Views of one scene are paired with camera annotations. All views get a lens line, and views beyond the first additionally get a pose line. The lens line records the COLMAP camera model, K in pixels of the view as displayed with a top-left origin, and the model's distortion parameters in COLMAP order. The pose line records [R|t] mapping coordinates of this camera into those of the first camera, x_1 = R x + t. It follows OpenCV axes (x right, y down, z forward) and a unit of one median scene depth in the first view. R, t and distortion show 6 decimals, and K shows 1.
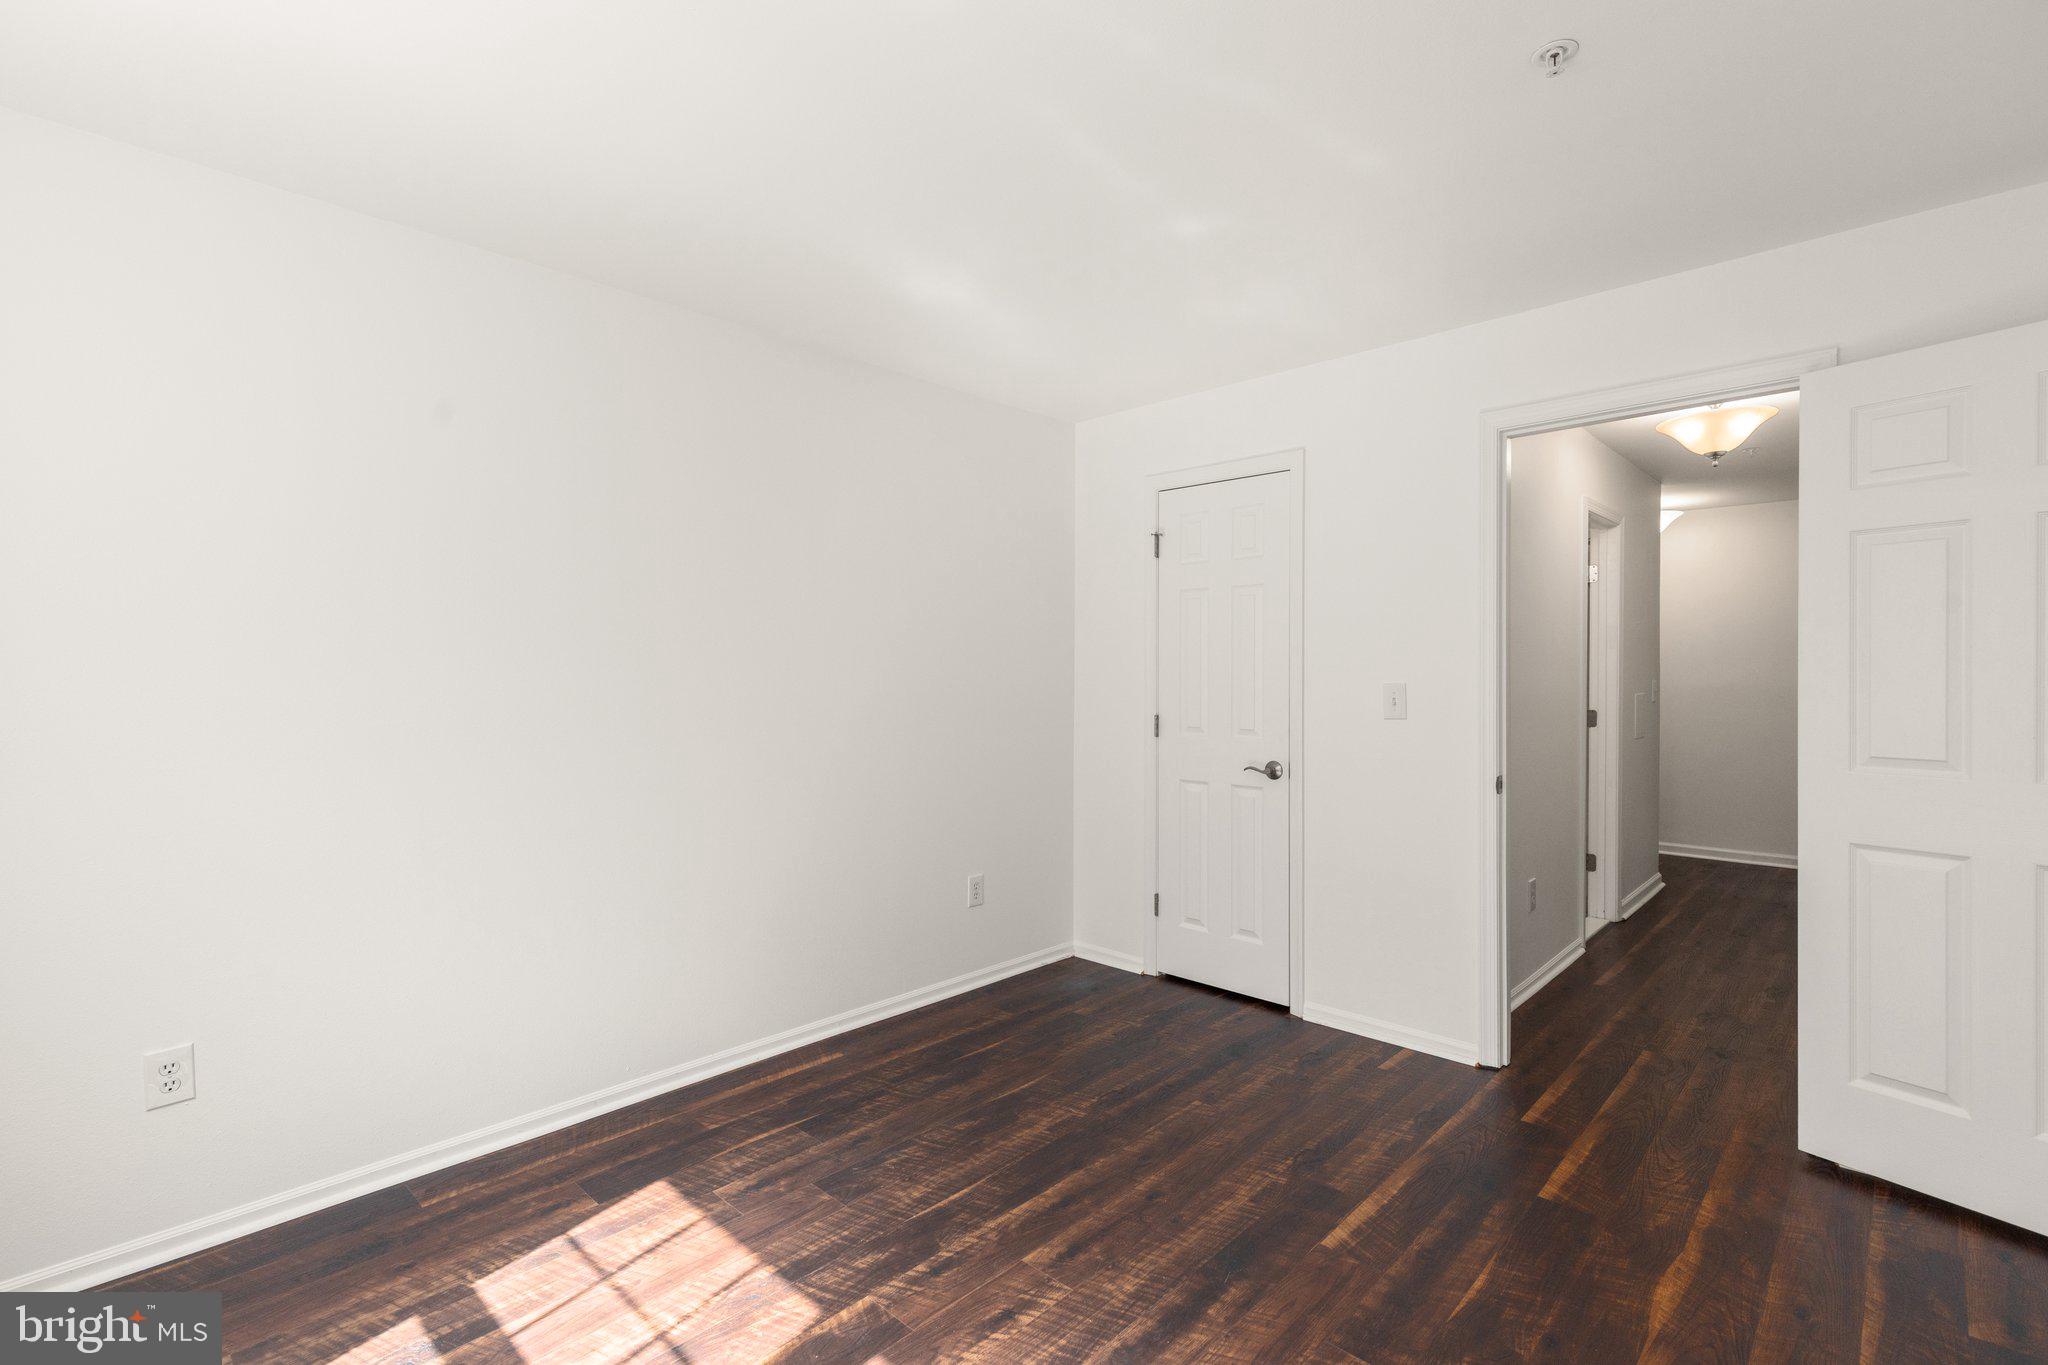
lens RADIAL K [[955.3, 0, 1027.3], [0, 955.3, 690.5], [0, 0, 1]] dist [0.005686, -0.000587]
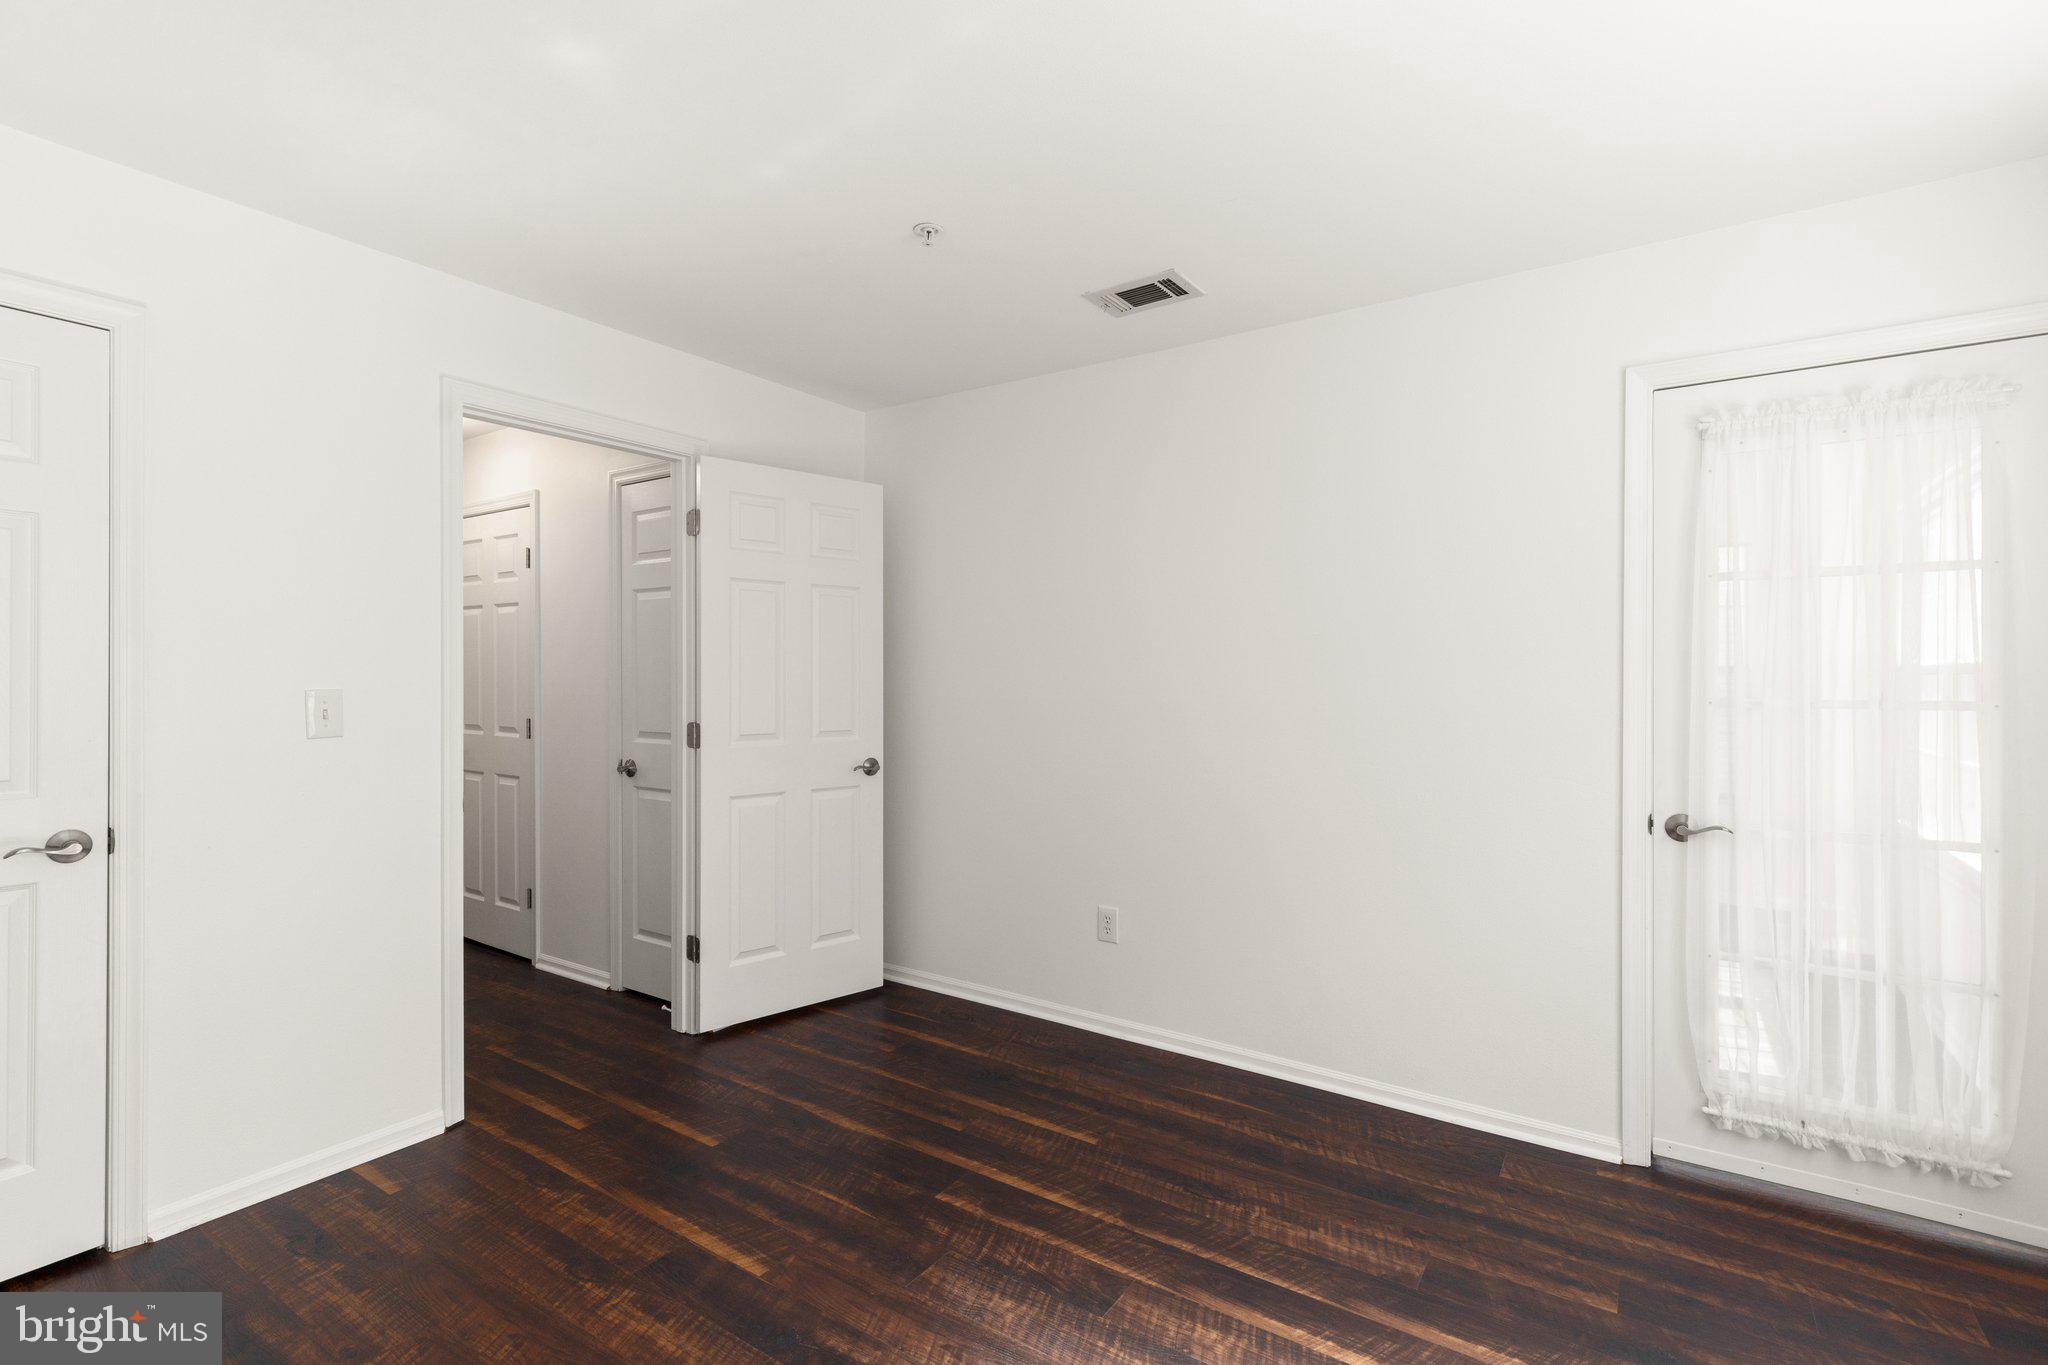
lens RADIAL K [[955.3, 0, 1023.7], [0, 955.3, 674.0], [0, 0, 1]] dist [0.005686, -0.000587]
pose [[-0.186250, 0.012215, 0.982426, -0.625834], [0.019500, 0.999772, -0.008734, -0.001349], [-0.982309, 0.017531, -0.186446, 0.842527]]
